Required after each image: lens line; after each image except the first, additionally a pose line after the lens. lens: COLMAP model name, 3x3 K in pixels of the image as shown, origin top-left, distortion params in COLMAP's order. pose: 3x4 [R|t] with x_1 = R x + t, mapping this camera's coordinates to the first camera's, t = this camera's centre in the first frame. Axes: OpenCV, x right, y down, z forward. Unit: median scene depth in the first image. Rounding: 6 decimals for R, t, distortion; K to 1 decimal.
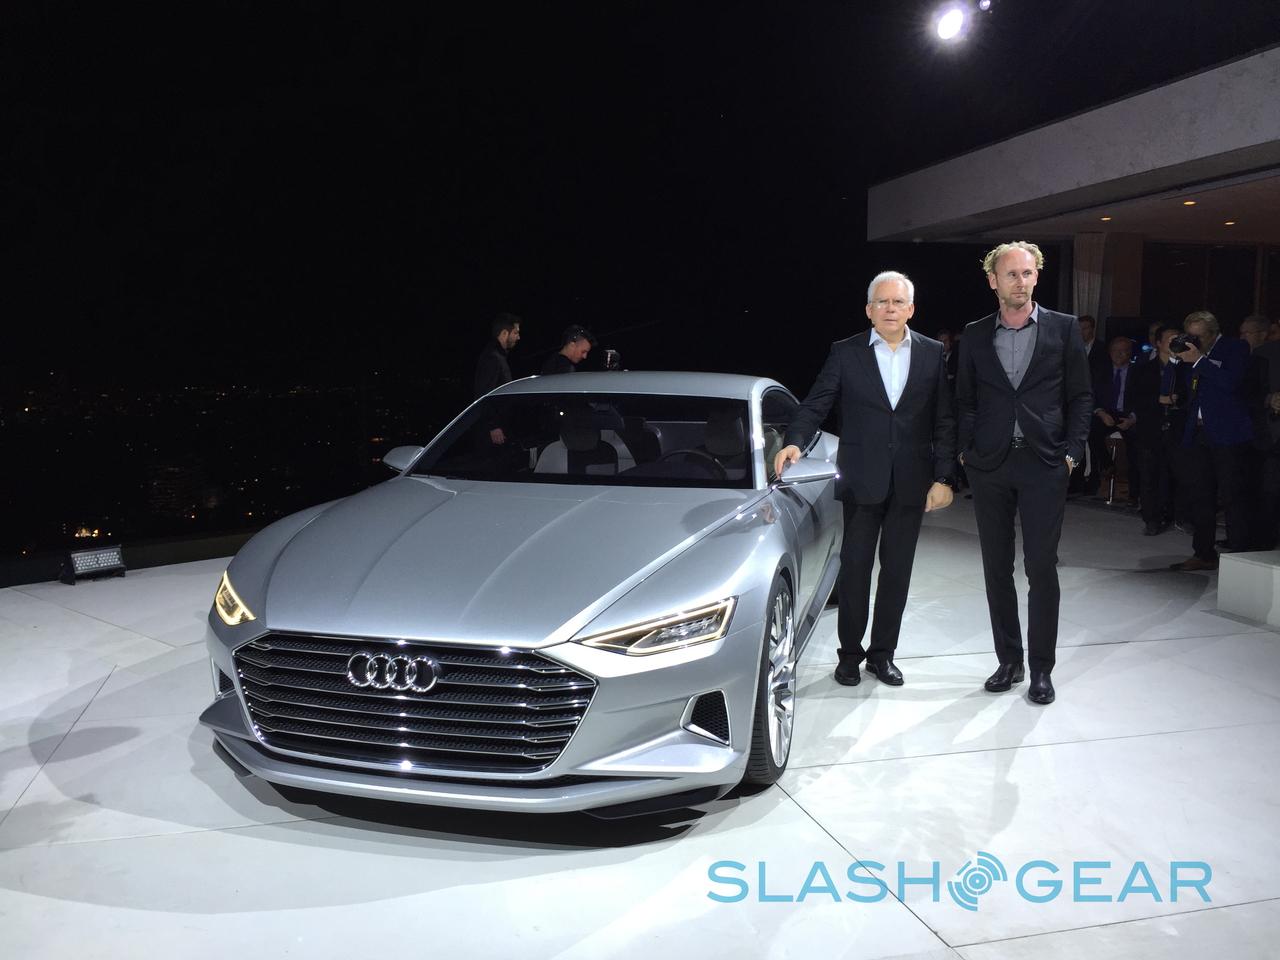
lens RADIAL K [[1089.1, 0, 640.0], [0, 1089.1, 480.0], [0, 0, 1]] dist [0.029394, -0.002383]
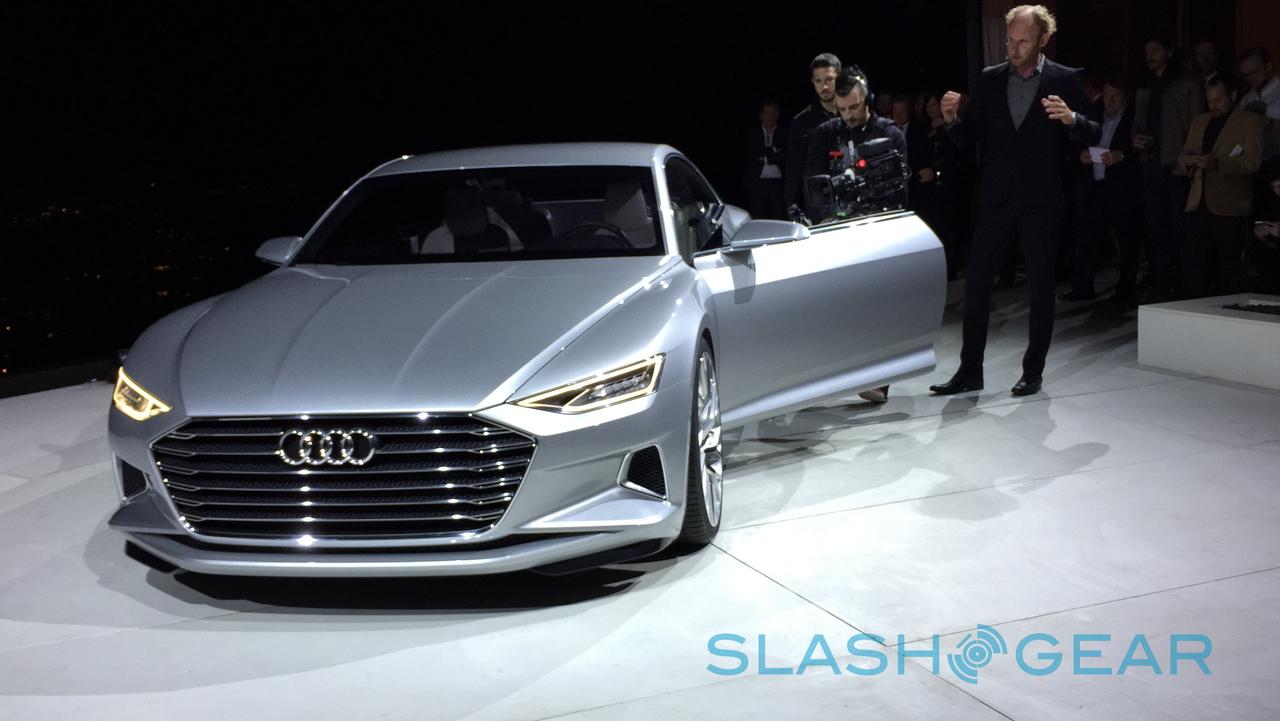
lens RADIAL K [[1307.4, 0, 640.0], [0, 1307.4, 360.5], [0, 0, 1]] dist [0.045211, -0.006333]
pose [[0.992013, -0.067607, 0.106491, -0.062015], [0.062116, 0.996603, 0.054068, 0.047255], [-0.109785, -0.047021, 0.992843, -0.192616]]
